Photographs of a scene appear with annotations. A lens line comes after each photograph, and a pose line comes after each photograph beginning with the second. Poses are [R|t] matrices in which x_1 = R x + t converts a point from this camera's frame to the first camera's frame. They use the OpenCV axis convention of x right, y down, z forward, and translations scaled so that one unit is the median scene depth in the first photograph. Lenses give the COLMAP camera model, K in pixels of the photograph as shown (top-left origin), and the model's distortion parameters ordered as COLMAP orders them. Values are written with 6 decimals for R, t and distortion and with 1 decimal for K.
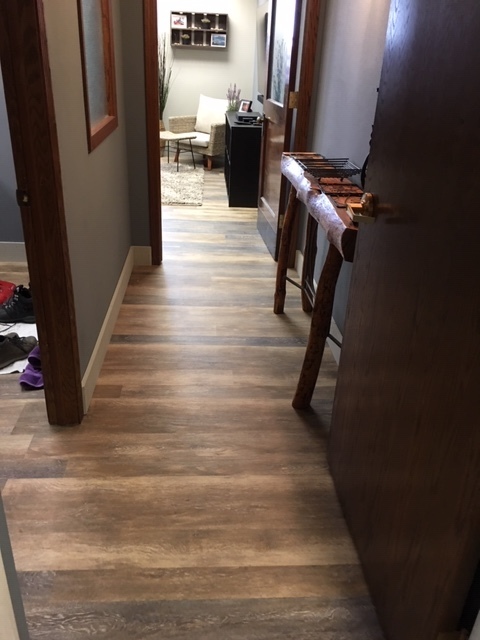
lens RADIAL K [[544.2, 0, 240.0], [0, 544.2, 320.0], [0, 0, 1]] dist [0.103988, -0.167334]
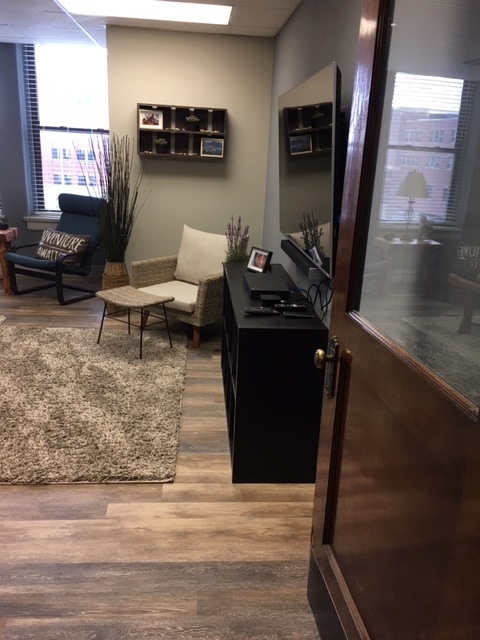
lens RADIAL K [[544.2, 0, 240.0], [0, 544.2, 320.0], [0, 0, 1]] dist [0.103988, -0.167334]
pose [[0.999886, -0.000208, 0.015096, -0.016524], [0.002551, 0.987854, -0.155365, -0.211739], [-0.014880, 0.155386, 0.987742, 0.405710]]
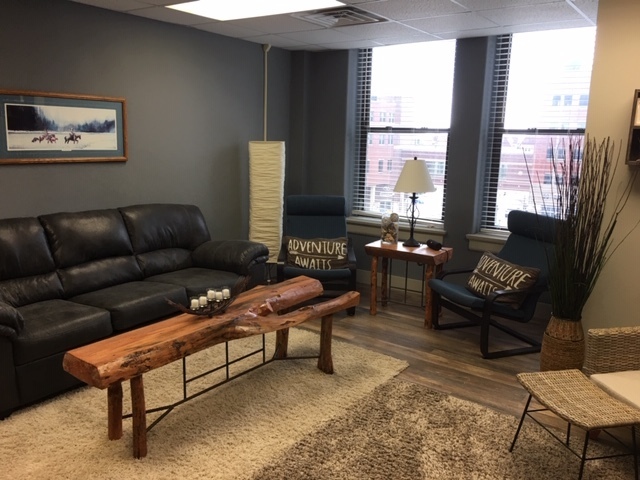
lens RADIAL K [[544.2, 0, 320.0], [0, 544.2, 240.0], [0, 0, 1]] dist [0.103988, -0.167334]
pose [[0.772533, 0.095342, -0.627776, -0.037458], [-0.273888, 0.941996, -0.193979, -0.306640], [0.572868, 0.321796, 0.753836, 0.587559]]
